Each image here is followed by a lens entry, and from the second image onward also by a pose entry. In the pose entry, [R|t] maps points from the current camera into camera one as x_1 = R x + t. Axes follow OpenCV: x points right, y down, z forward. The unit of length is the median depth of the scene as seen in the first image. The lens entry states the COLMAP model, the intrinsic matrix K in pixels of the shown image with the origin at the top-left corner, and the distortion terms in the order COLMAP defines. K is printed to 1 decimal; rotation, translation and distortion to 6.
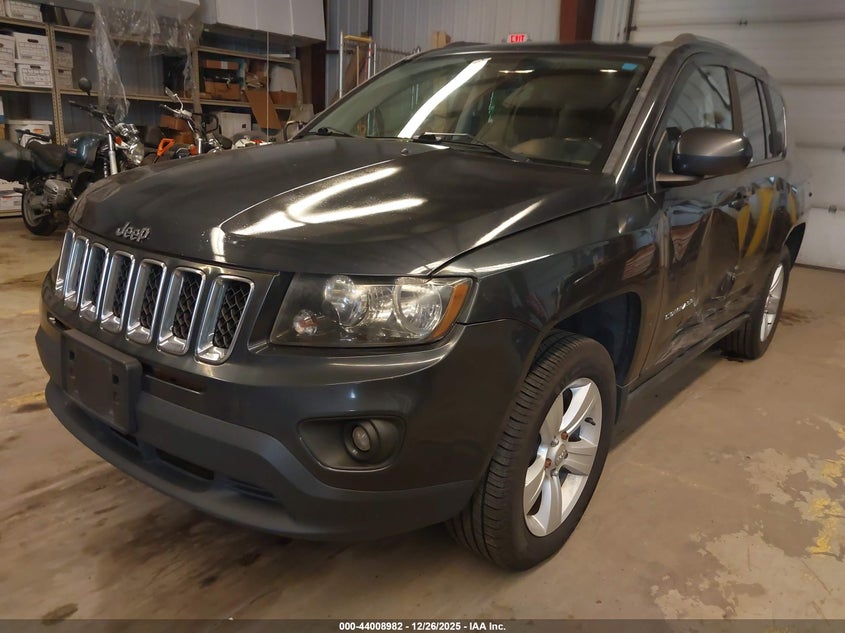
lens RADIAL K [[643.4, 0, 422.5], [0, 643.4, 316.5], [0, 0, 1]] dist [-0.002500, 0.000083]
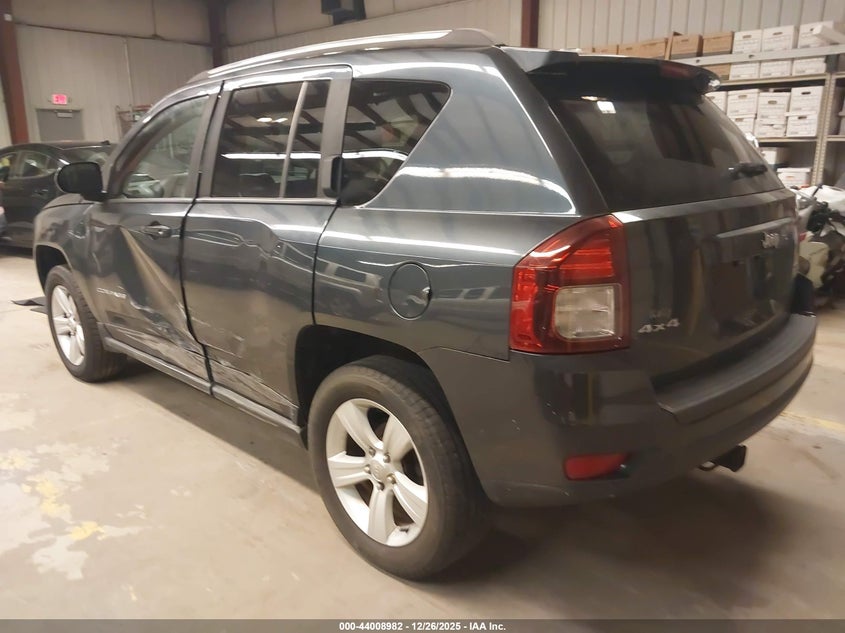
lens RADIAL K [[643.4, 0, 422.5], [0, 643.4, 316.5], [0, 0, 1]] dist [-0.002500, 0.000083]
pose [[-0.058276, 0.203326, -0.977375, 0.520086], [-0.281673, 0.935912, 0.211495, -0.134022], [0.957739, 0.287625, 0.002730, 0.502001]]
